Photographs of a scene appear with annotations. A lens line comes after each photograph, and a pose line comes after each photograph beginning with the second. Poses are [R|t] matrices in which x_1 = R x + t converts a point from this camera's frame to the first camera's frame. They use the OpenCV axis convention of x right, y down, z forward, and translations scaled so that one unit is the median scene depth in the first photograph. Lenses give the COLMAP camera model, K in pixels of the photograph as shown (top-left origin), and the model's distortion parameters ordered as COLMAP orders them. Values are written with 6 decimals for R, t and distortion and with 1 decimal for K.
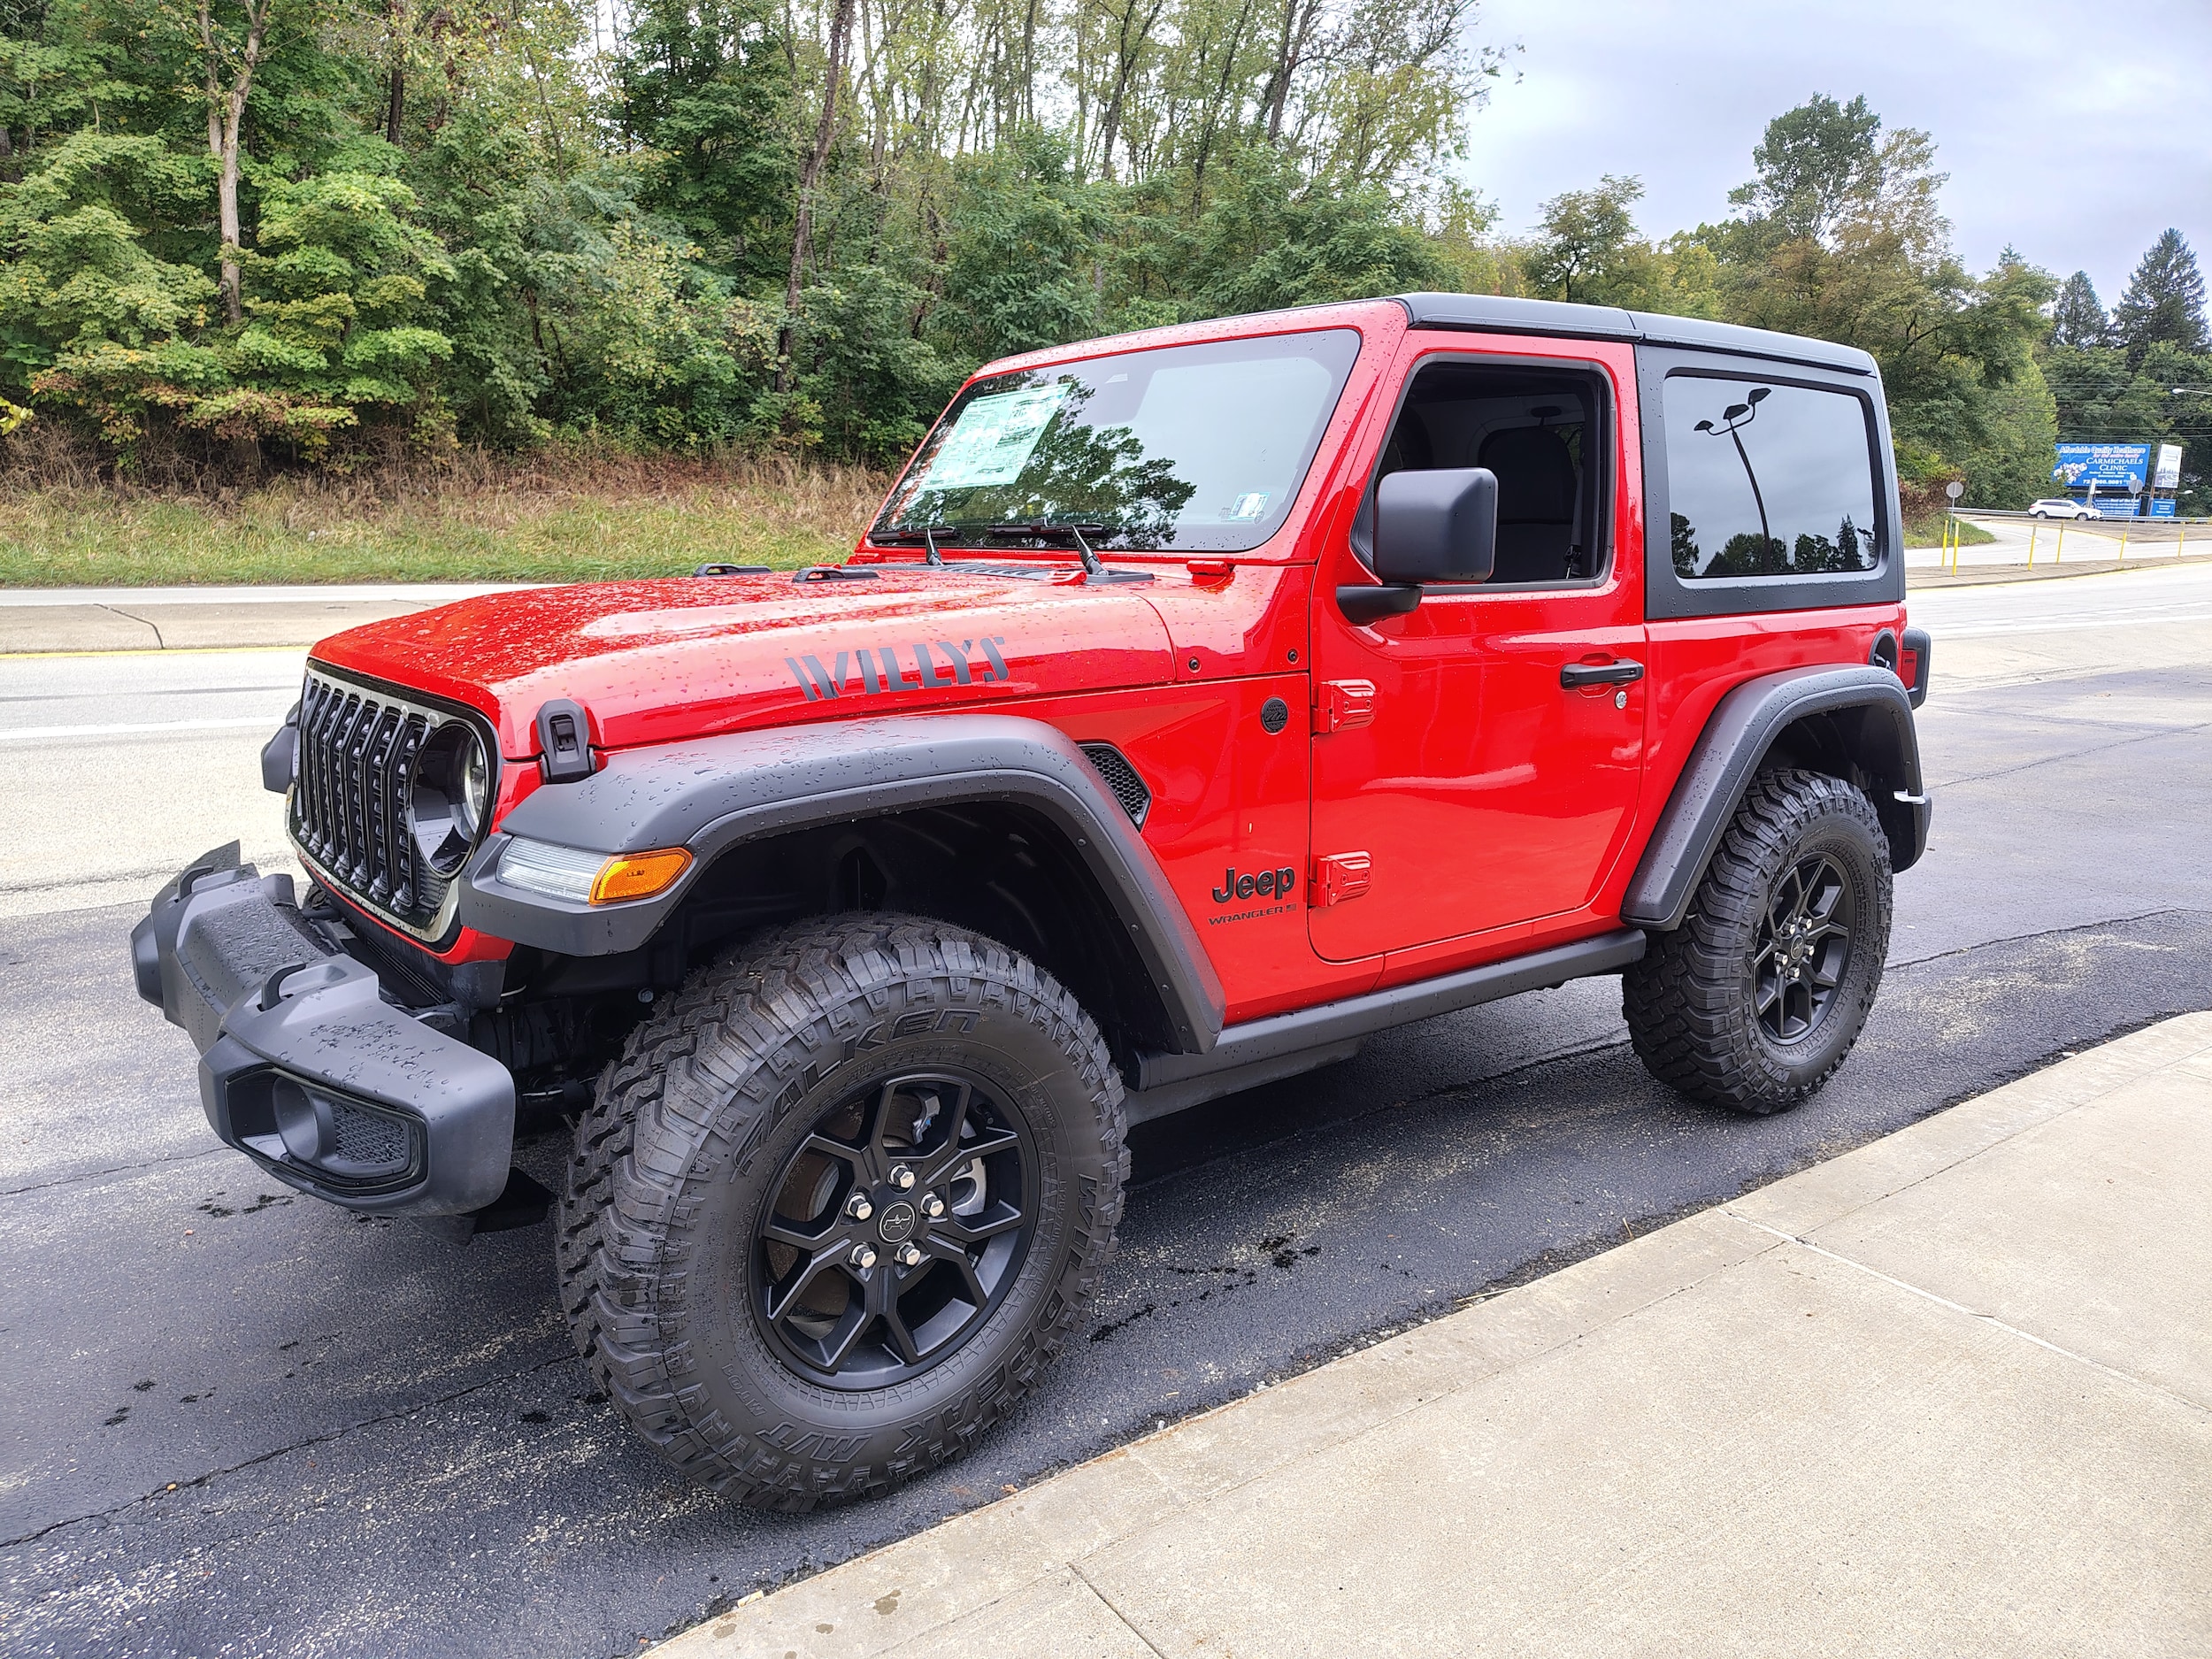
lens RADIAL K [[1529.0, 0, 1102.5], [0, 1529.0, 857.2], [0, 0, 1]] dist [0.001882, 0.001012]
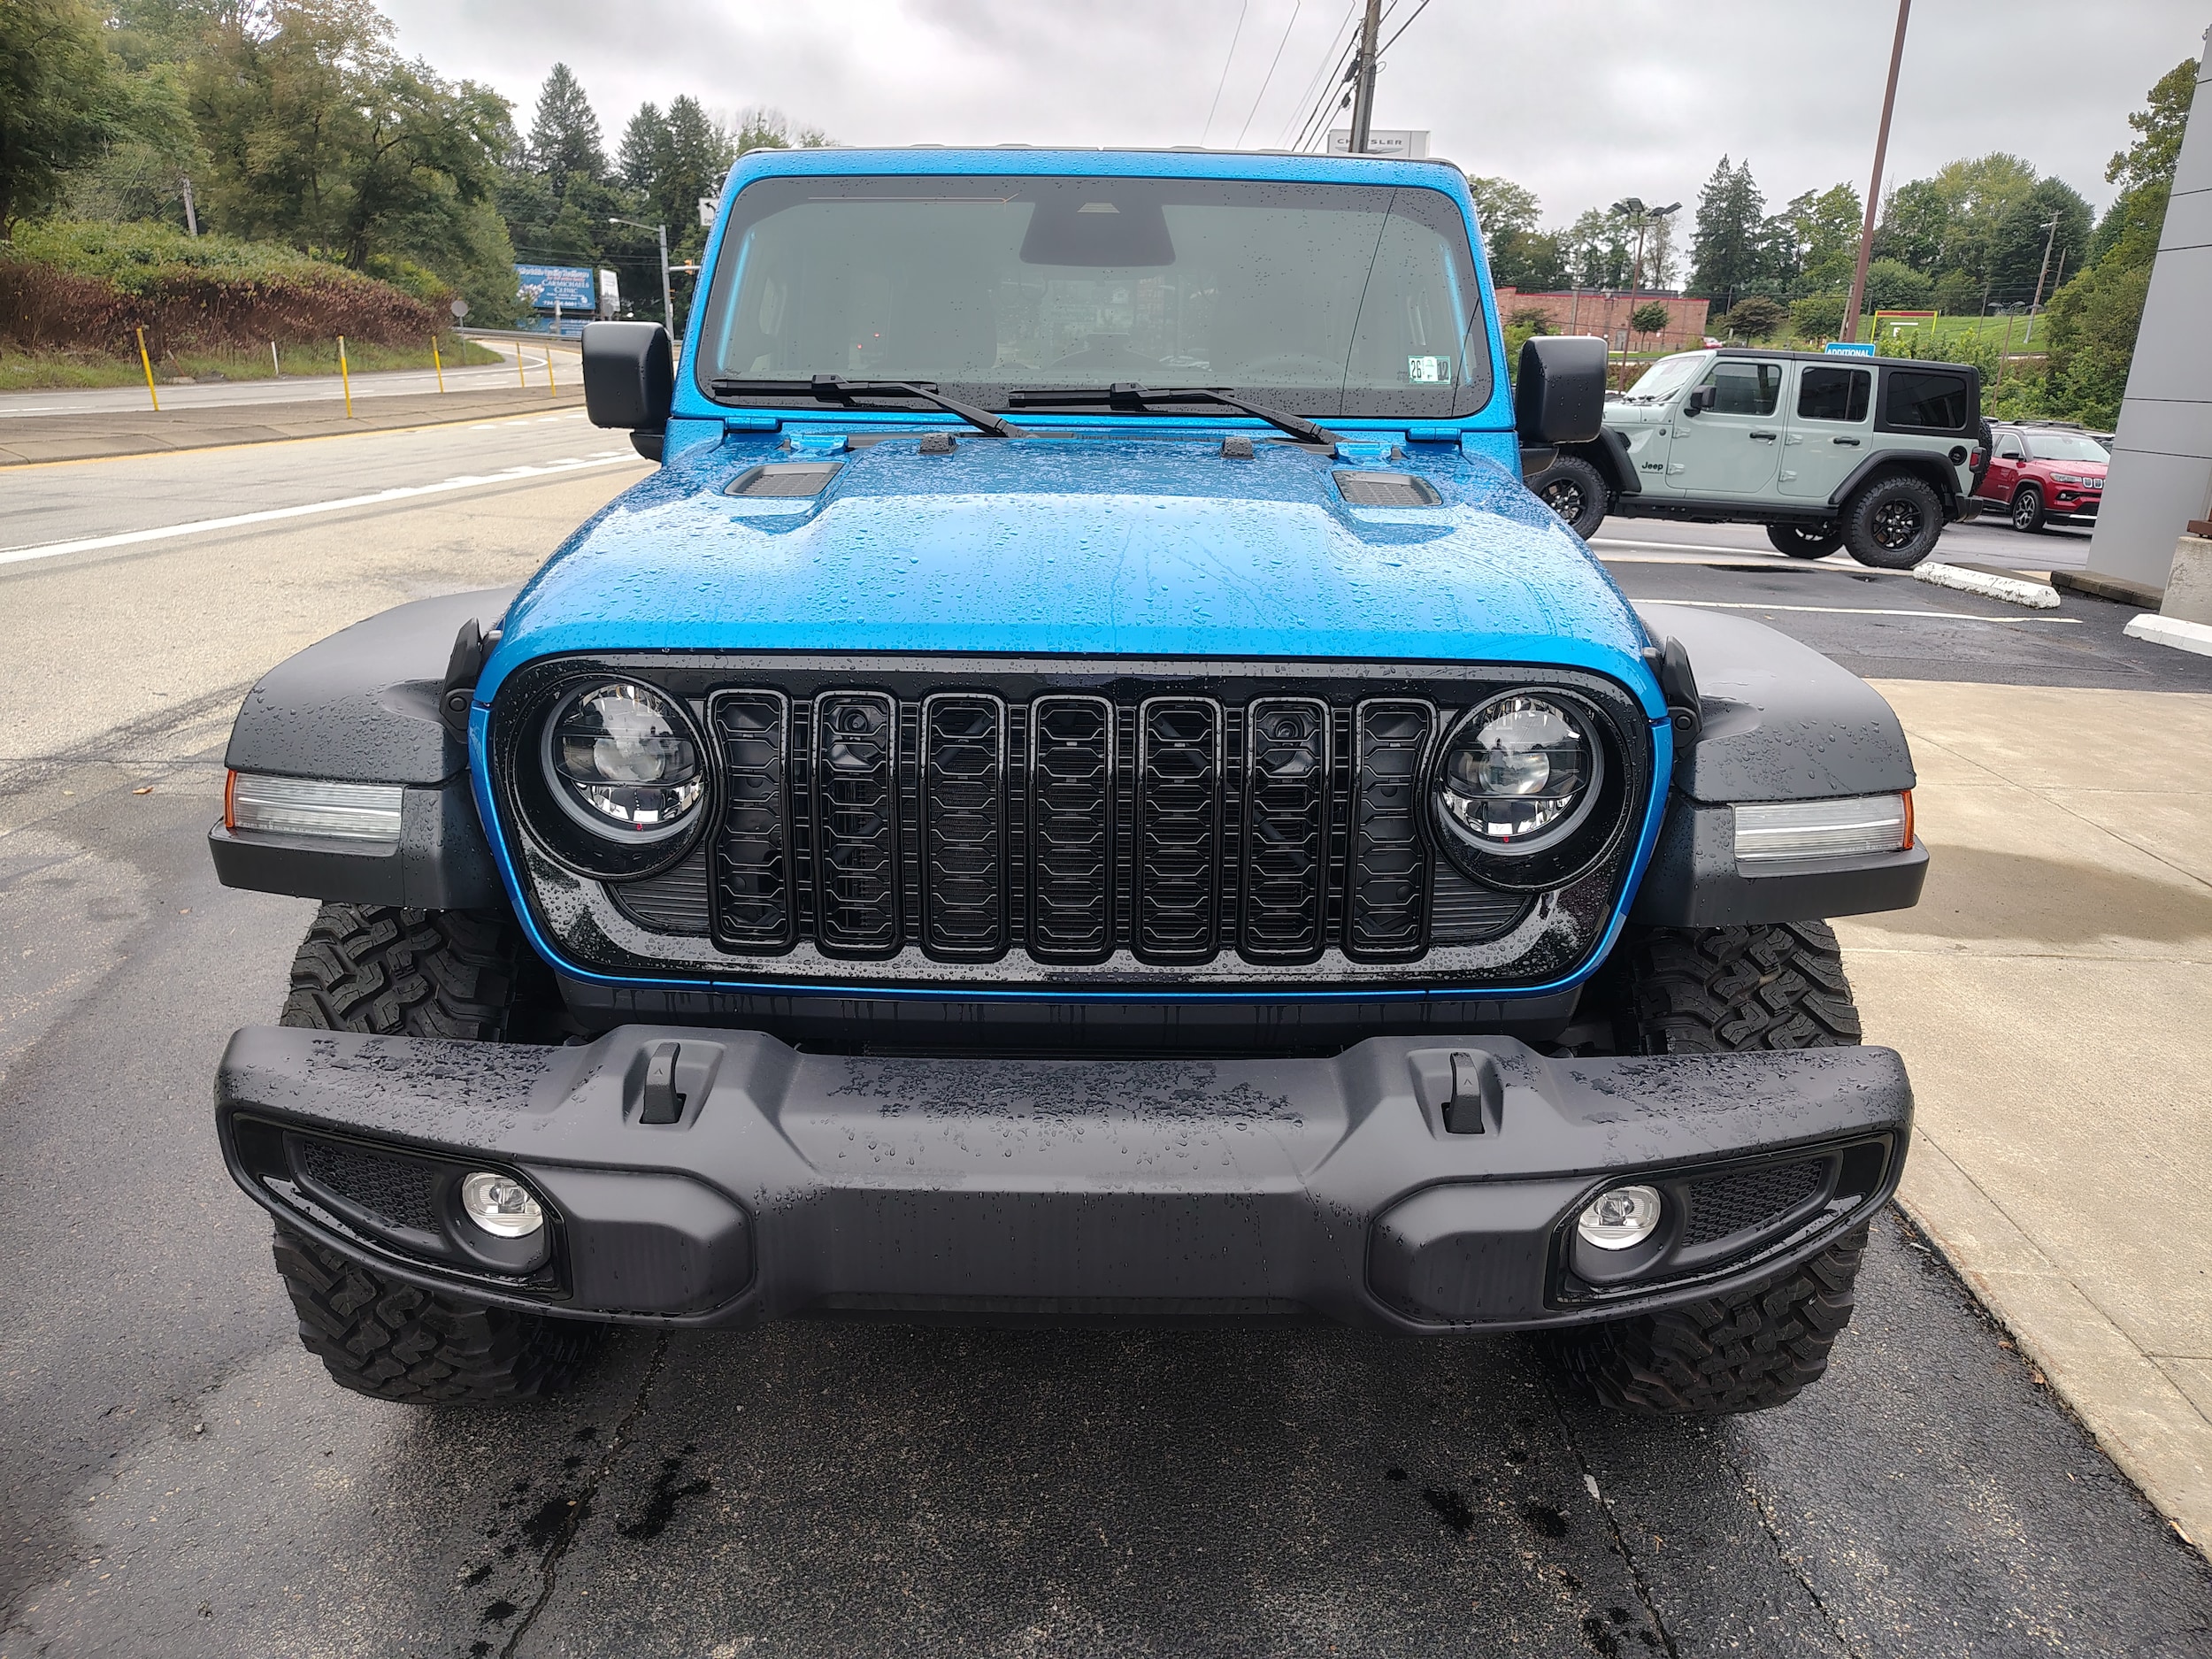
lens RADIAL K [[1529.0, 0, 1125.7], [0, 1529.0, 858.6], [0, 0, 1]] dist [0.001882, 0.001012]
pose [[0.605094, -0.247792, 0.756611, -0.077146], [0.161397, 0.968778, 0.188201, -0.016166], [-0.779623, 0.008236, 0.626195, 0.062310]]
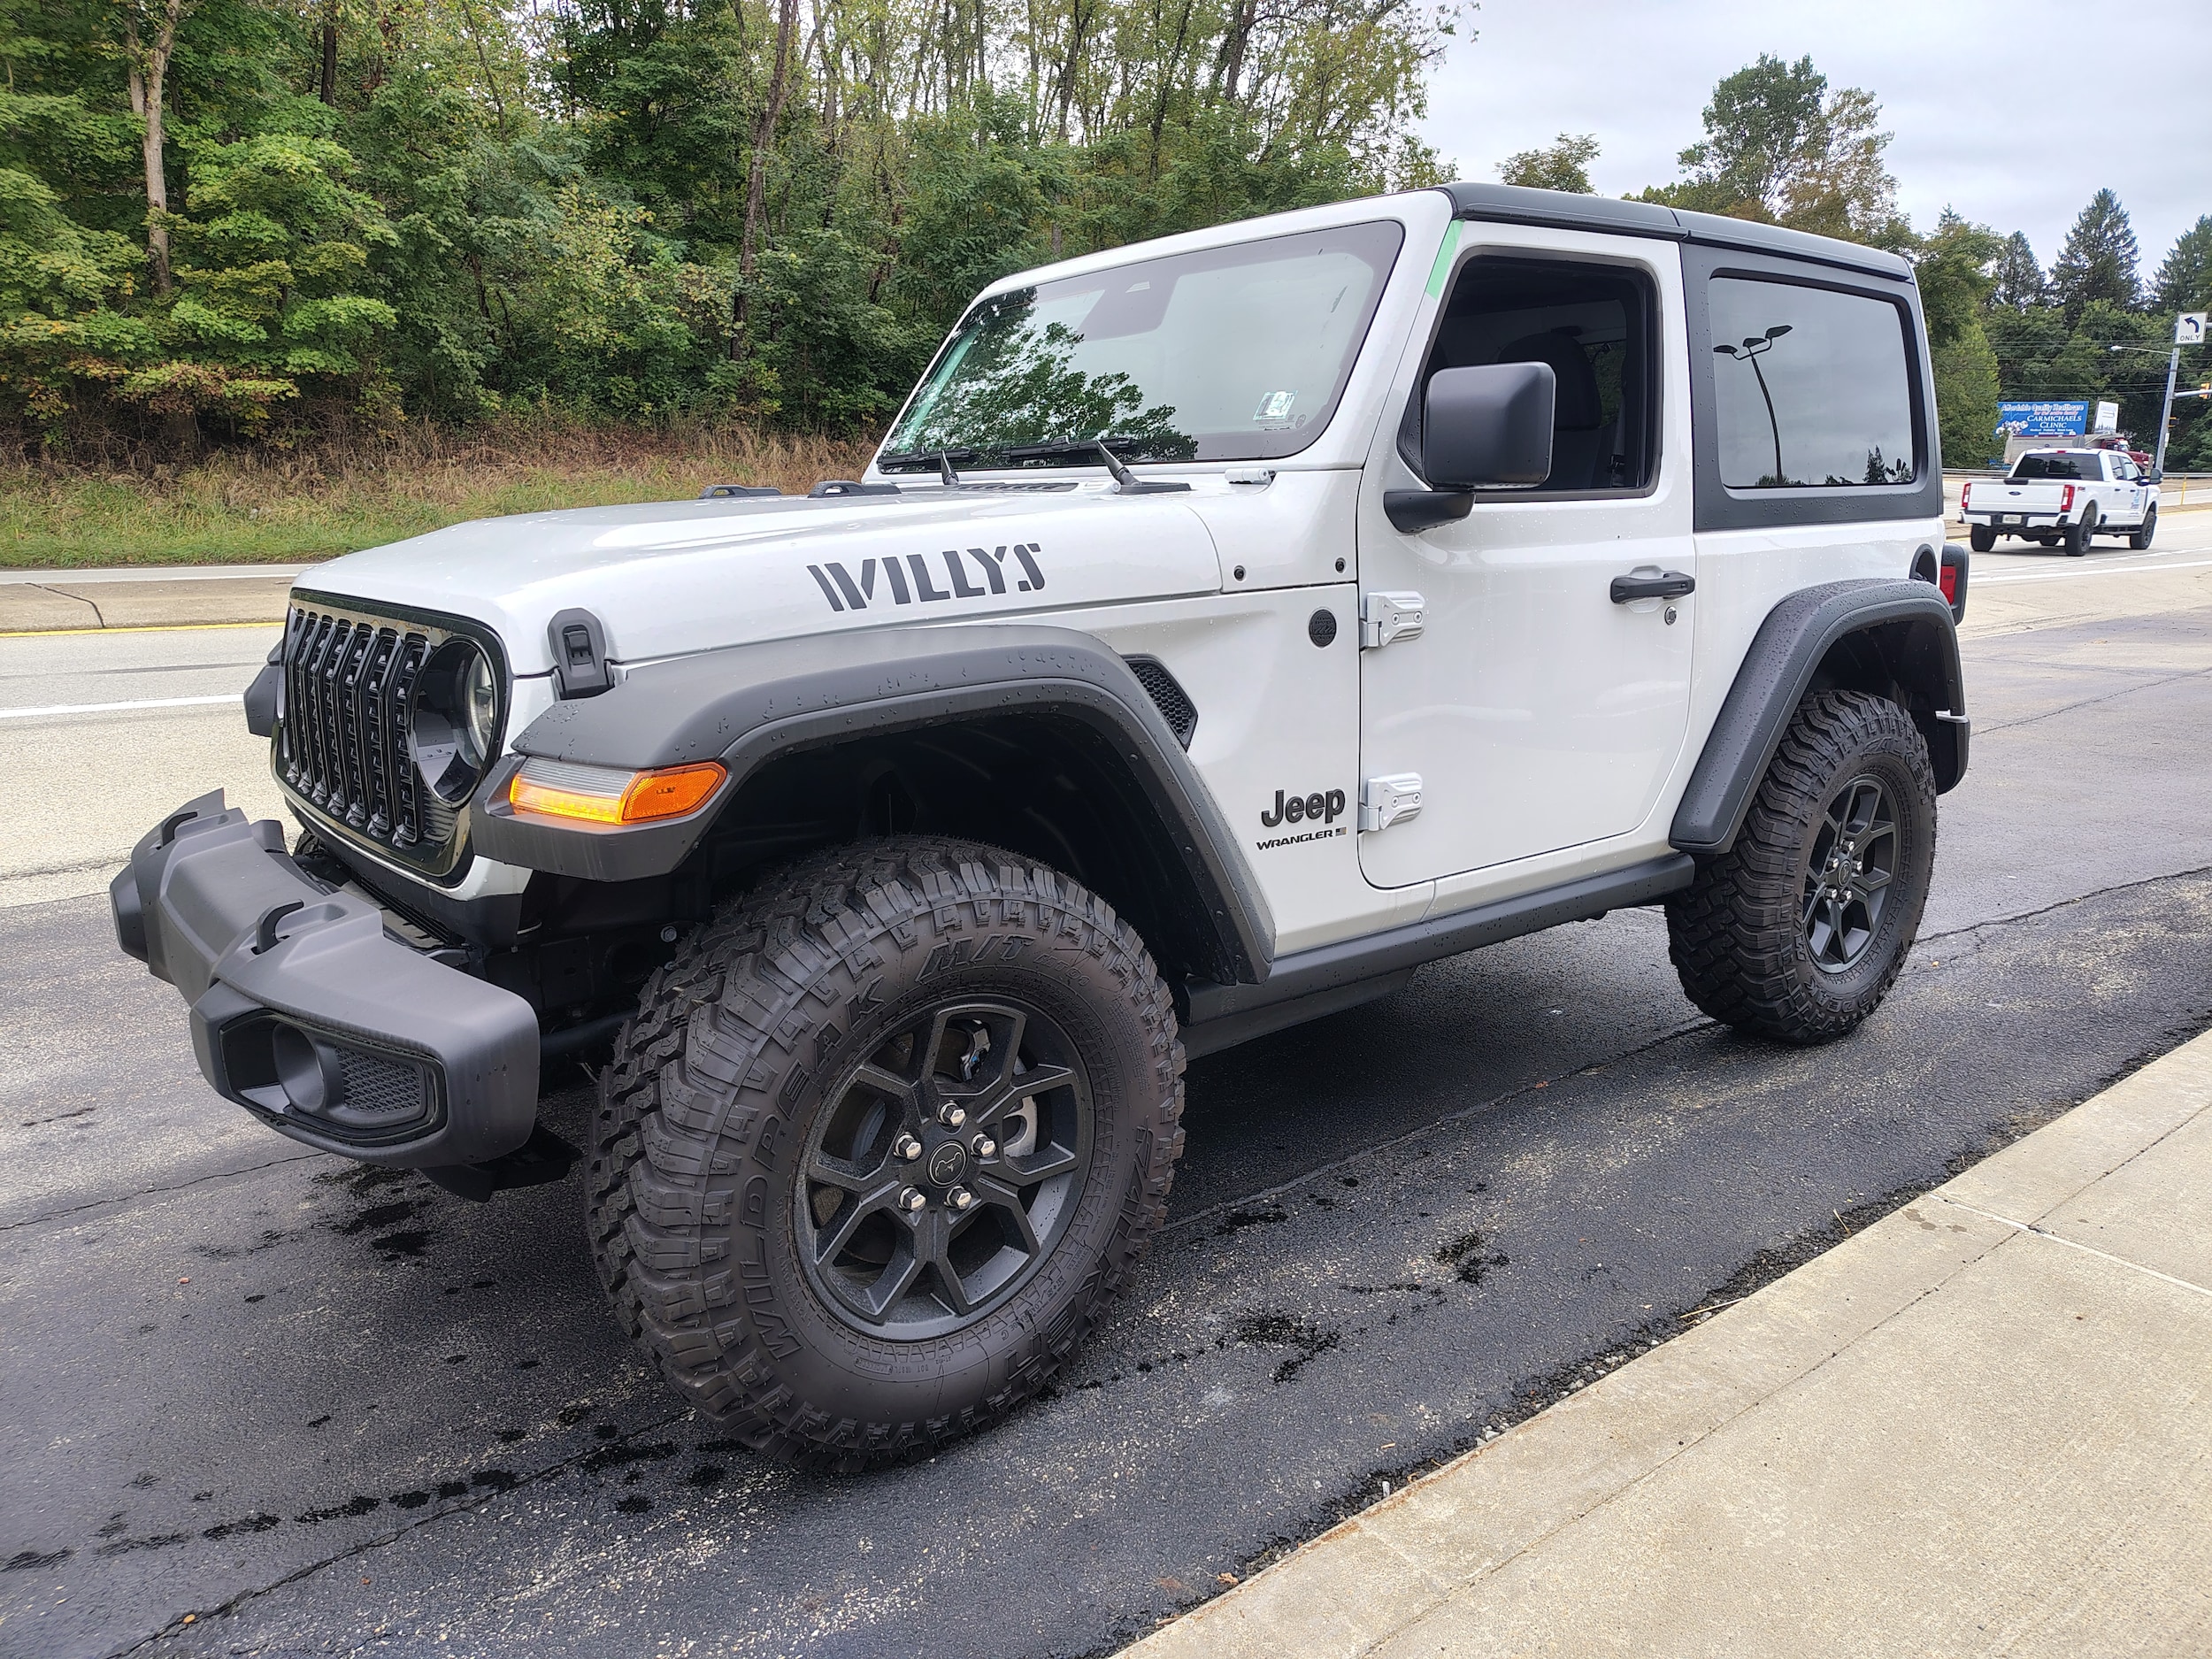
lens RADIAL K [[1529.0, 0, 1121.7], [0, 1529.0, 845.7], [0, 0, 1]] dist [0.001882, 0.001012]
pose [[0.999061, -0.022335, 0.037115, -0.009859], [0.021923, 0.999694, 0.011488, 0.000541], [-0.037360, -0.010663, 0.999245, 0.012844]]
